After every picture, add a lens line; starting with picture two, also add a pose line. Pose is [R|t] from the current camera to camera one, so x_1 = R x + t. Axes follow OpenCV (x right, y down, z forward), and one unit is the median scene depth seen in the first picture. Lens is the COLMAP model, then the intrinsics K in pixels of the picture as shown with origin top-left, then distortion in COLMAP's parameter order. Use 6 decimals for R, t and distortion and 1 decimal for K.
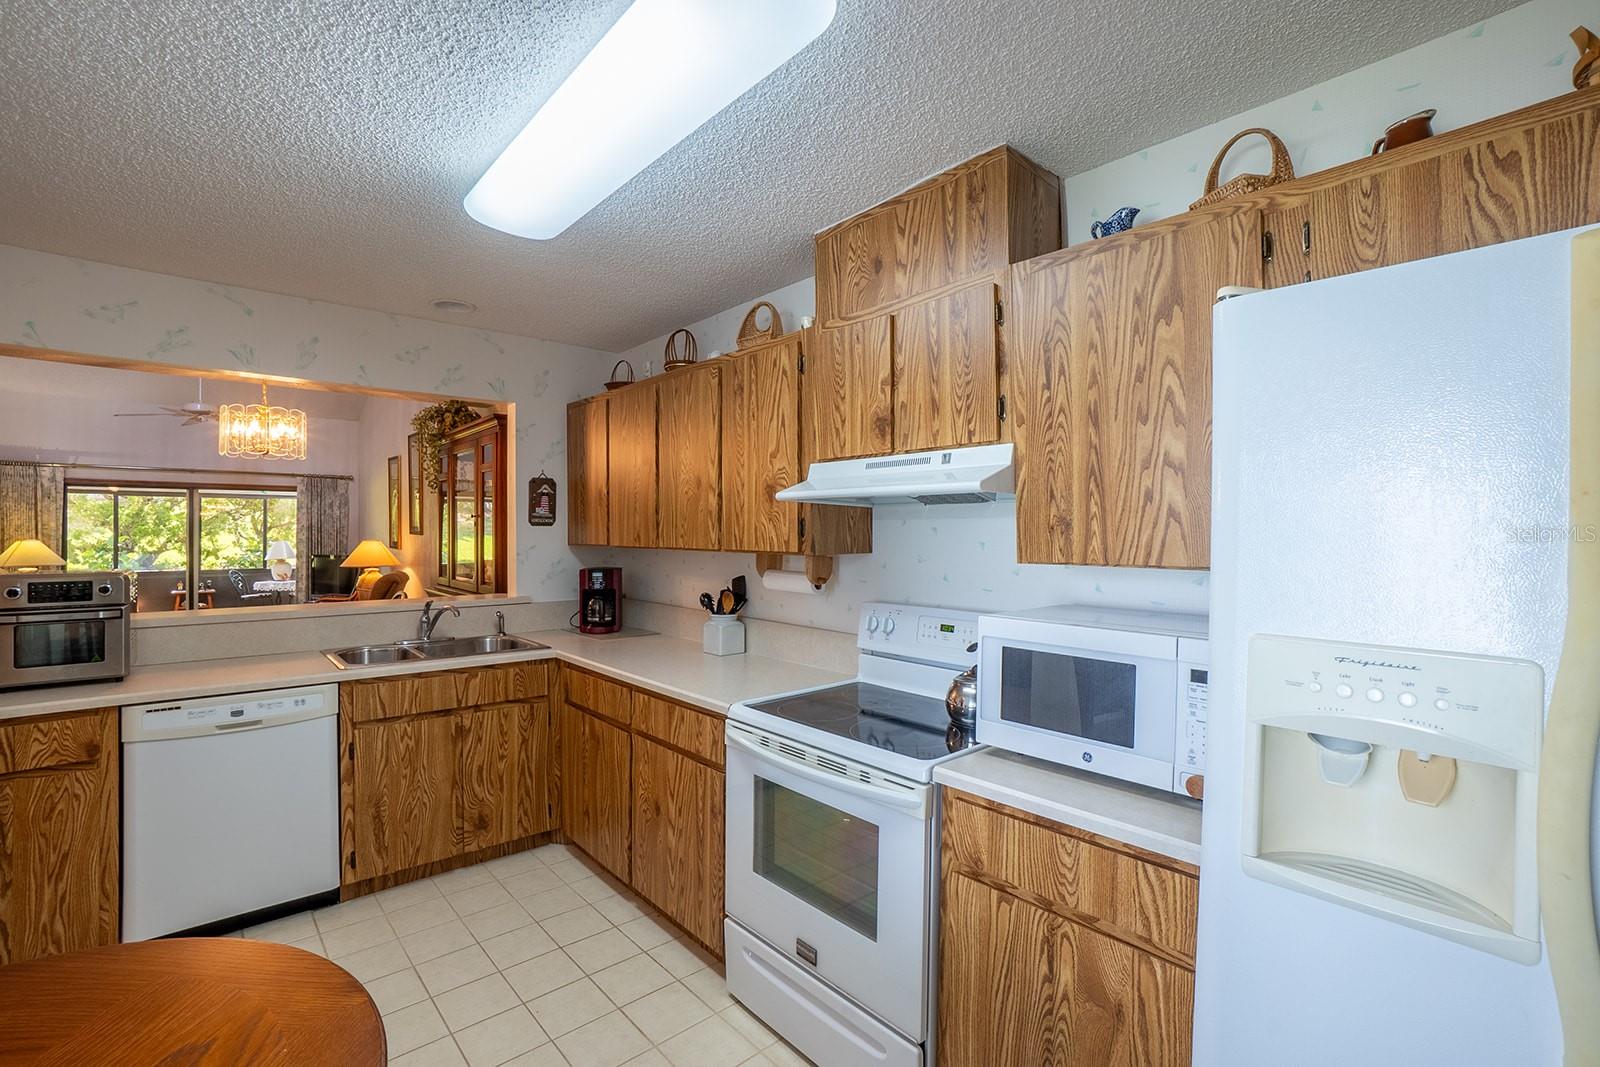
lens RADIAL K [[711.5, 0, 796.8], [0, 711.5, 529.0], [0, 0, 1]] dist [-0.062208, 0.022475]
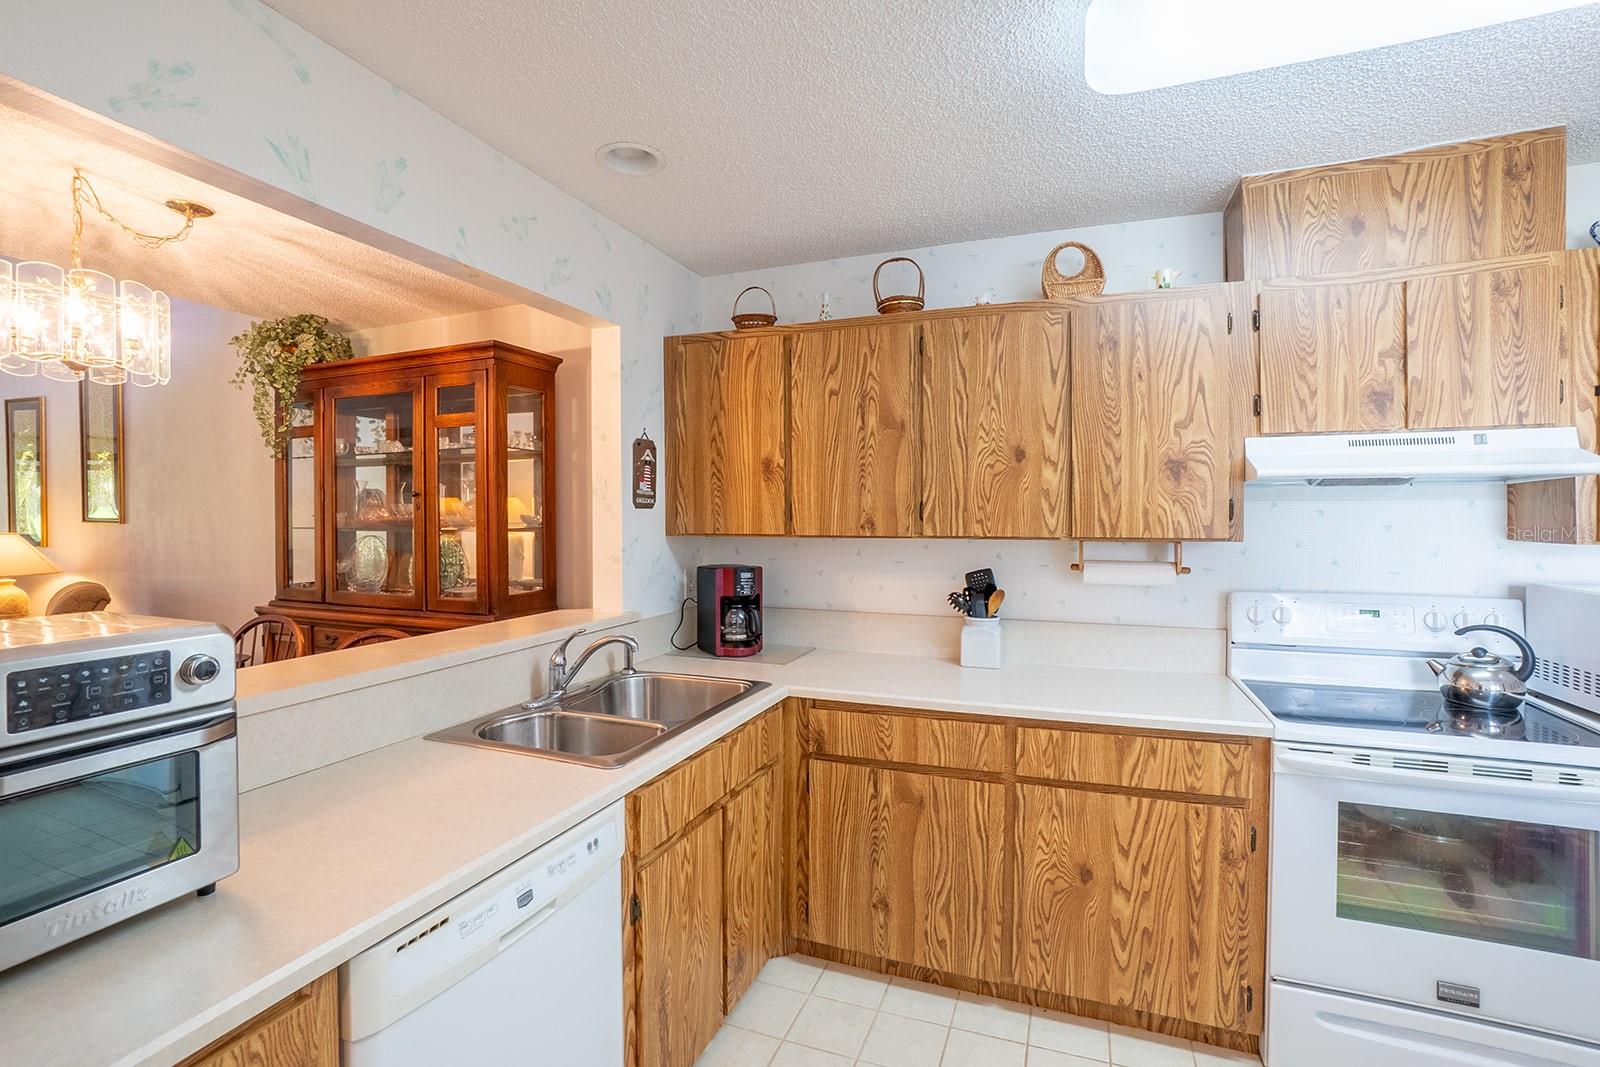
lens RADIAL K [[726.0, 0, 792.2], [0, 726.0, 516.6], [0, 0, 1]] dist [-0.066251, 0.025389]
pose [[0.887490, -0.005183, 0.460797, -0.816850], [0.002589, 0.999977, 0.006262, -0.000815], [-0.460819, -0.004364, 0.887483, 0.444308]]
